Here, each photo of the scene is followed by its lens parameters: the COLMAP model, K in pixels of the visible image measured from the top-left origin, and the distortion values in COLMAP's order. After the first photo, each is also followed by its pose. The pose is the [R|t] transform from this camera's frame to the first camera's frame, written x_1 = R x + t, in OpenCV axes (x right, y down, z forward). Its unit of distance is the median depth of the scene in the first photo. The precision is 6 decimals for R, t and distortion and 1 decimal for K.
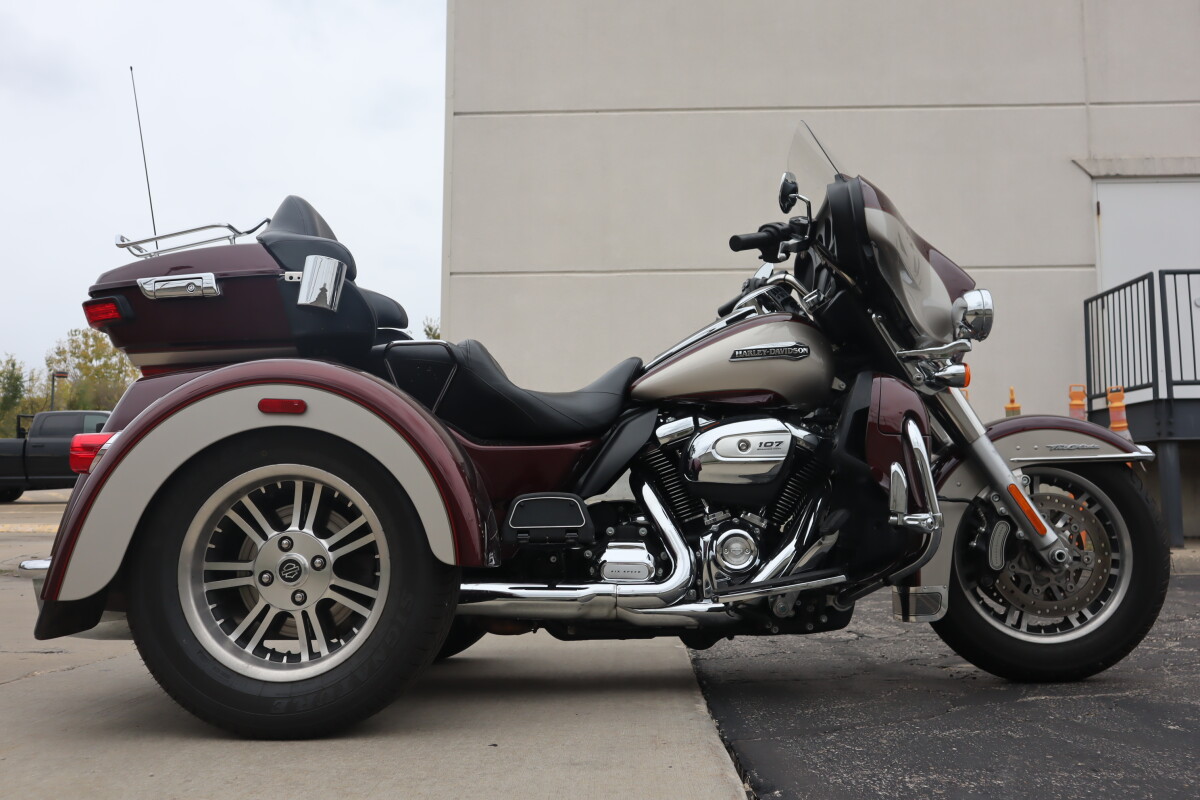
lens RADIAL K [[1026.5, 0, 604.2], [0, 1026.5, 400.1], [0, 0, 1]] dist [-0.051398, 0.013145]
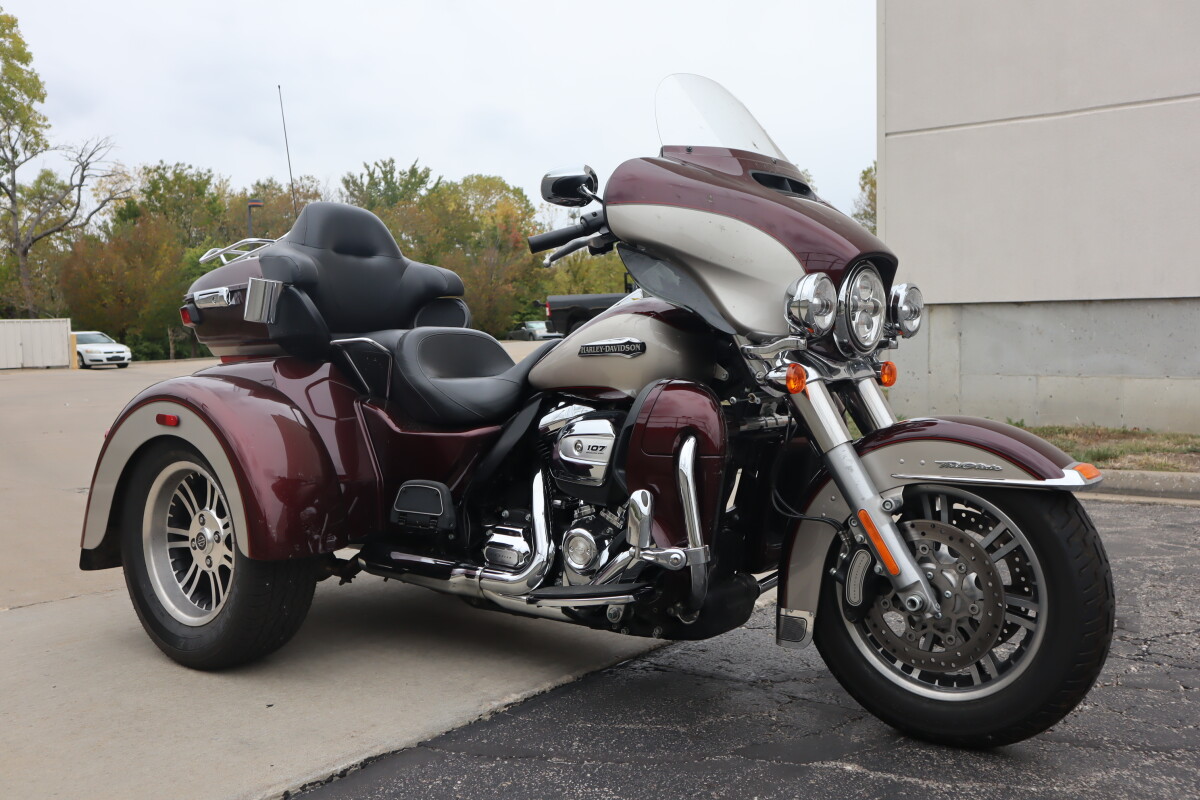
lens RADIAL K [[1026.5, 0, 604.2], [0, 1026.5, 400.1], [0, 0, 1]] dist [-0.051398, 0.013145]
pose [[0.819301, 0.034414, -0.572330, 0.711925], [0.063353, 0.986651, 0.150019, -0.144030], [0.569853, -0.159169, 0.806184, 0.234830]]
